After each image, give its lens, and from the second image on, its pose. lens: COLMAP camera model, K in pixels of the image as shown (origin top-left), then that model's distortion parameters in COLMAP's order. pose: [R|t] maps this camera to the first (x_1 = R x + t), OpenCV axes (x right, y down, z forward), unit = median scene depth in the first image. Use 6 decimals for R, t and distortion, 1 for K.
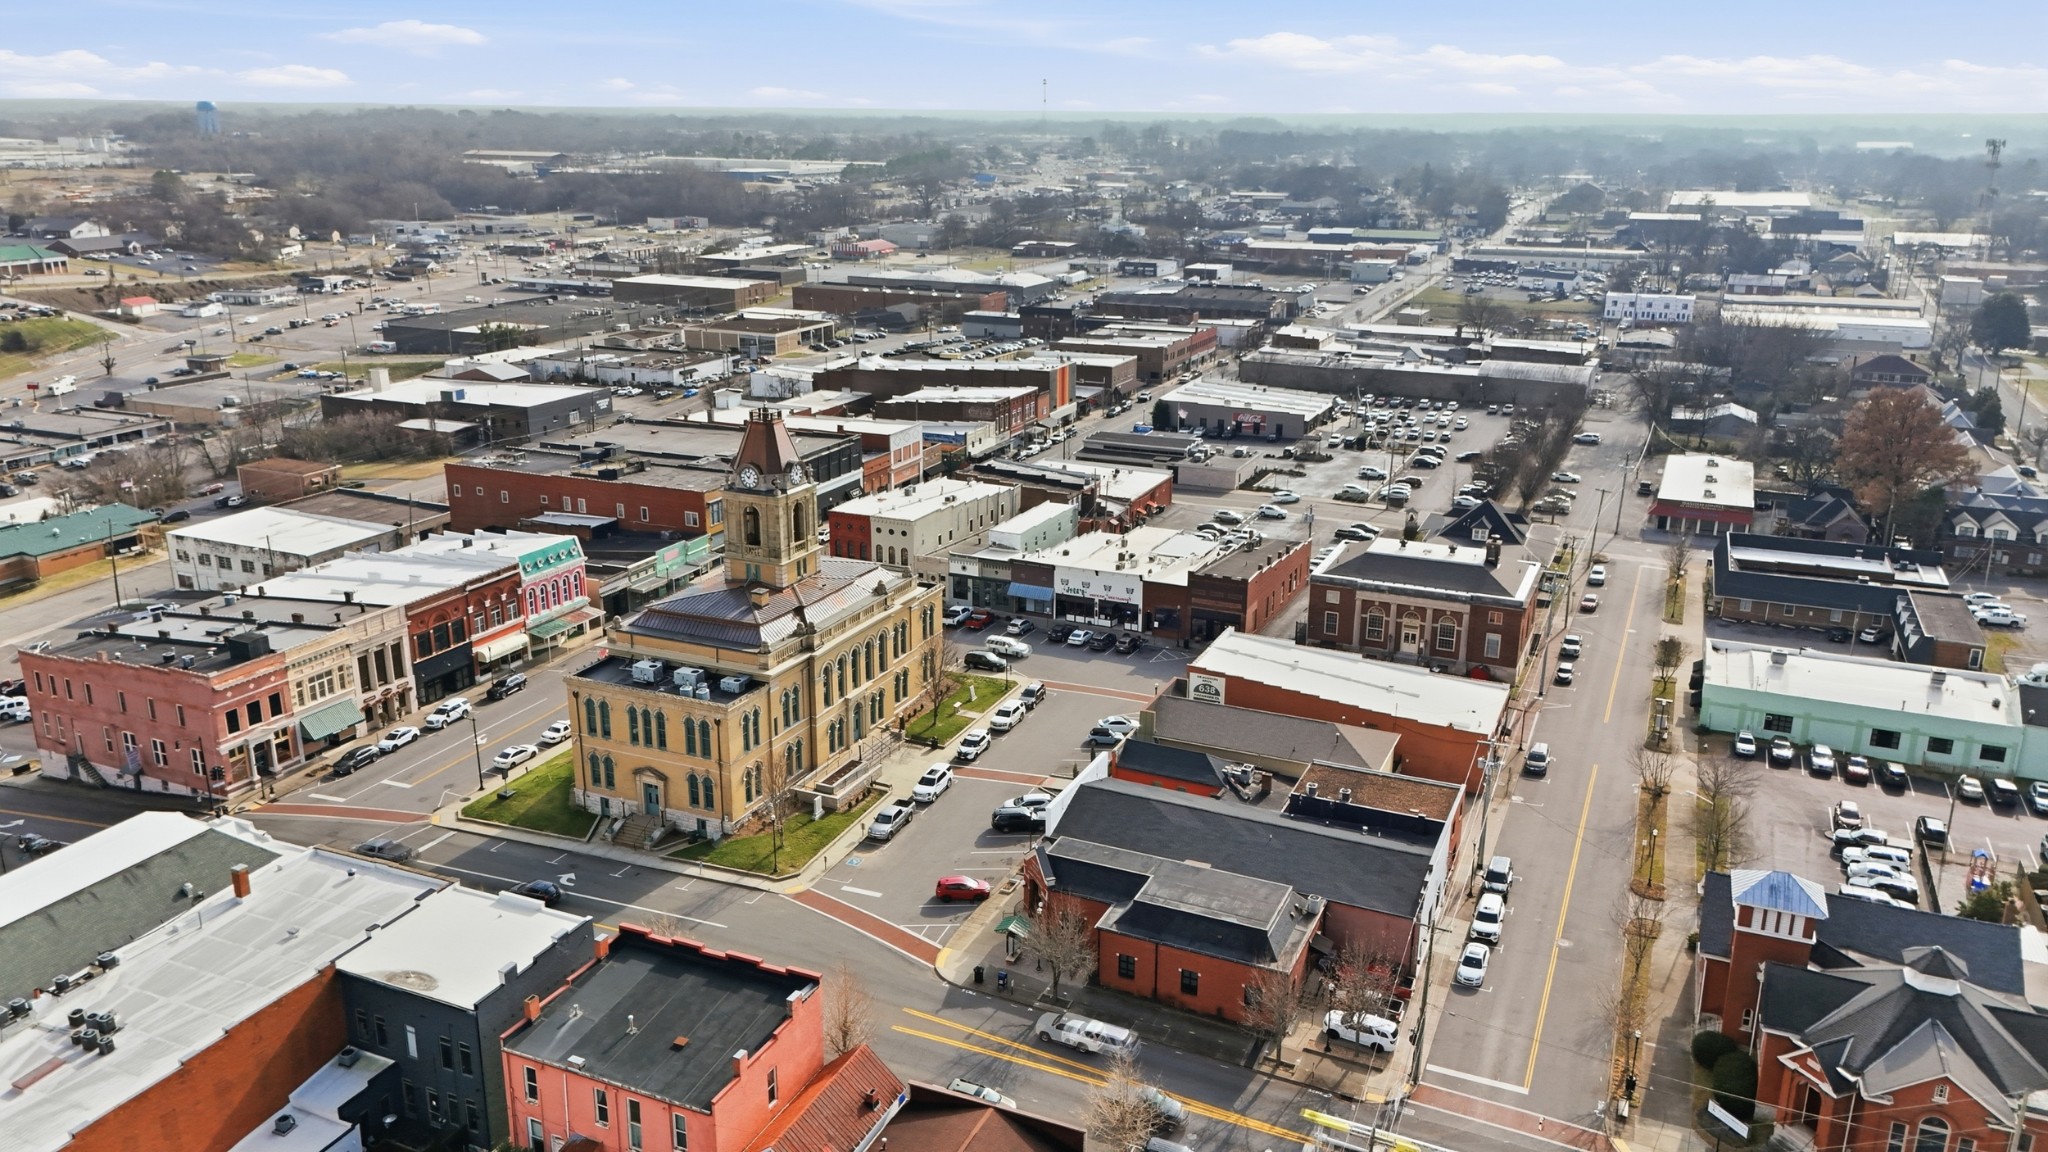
lens RADIAL K [[1474.4, 0, 1024.0], [0, 1474.4, 576.0], [0, 0, 1]] dist [0.096900, -0.112720]
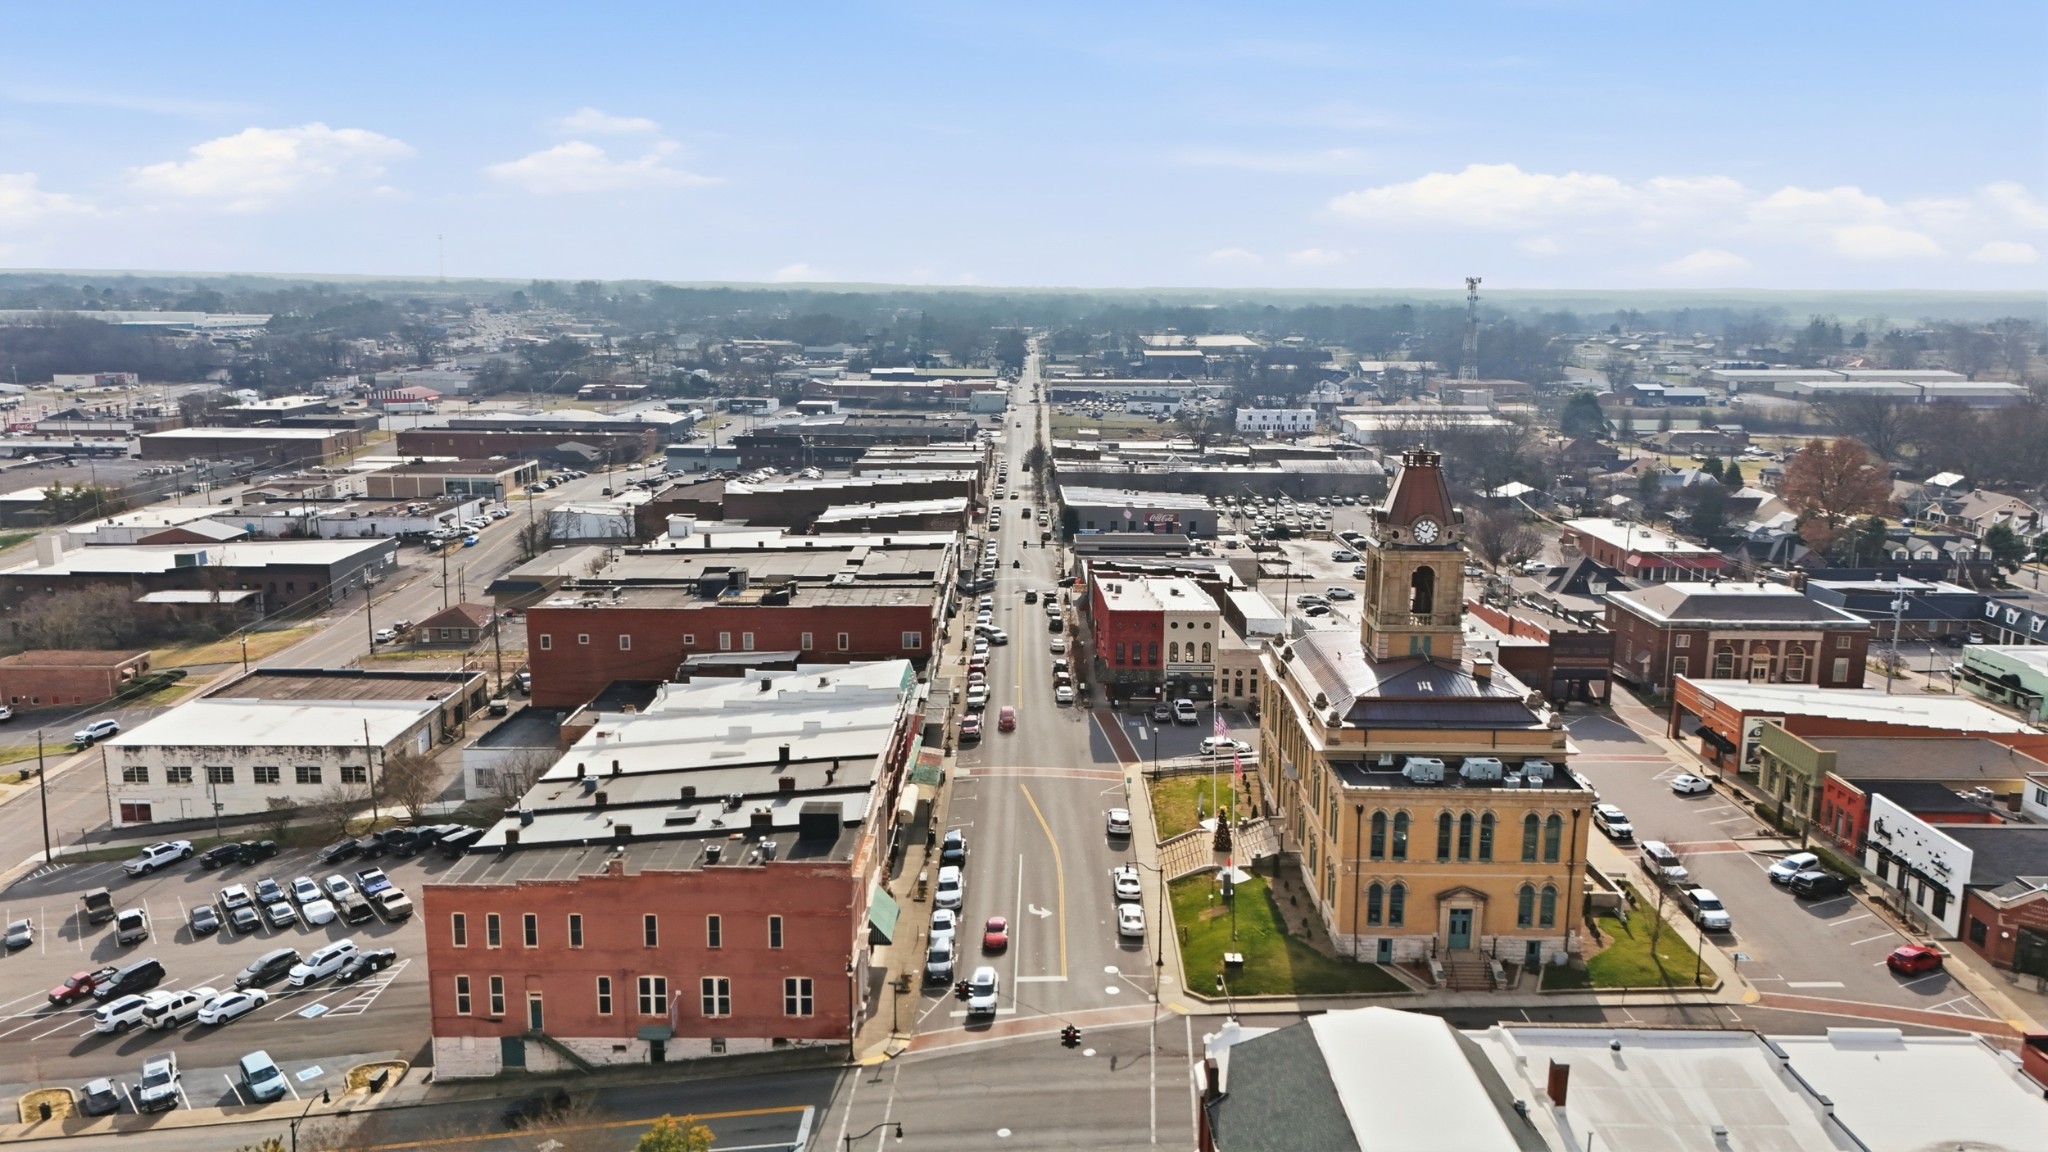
lens RADIAL K [[1474.4, 0, 1024.0], [0, 1474.4, 576.0], [0, 0, 1]] dist [0.096900, -0.112720]
pose [[0.916077, -0.076829, 0.393574, -0.590622], [0.117428, 0.989846, -0.080098, -0.000534], [-0.383423, 0.119592, 0.915797, 0.256720]]
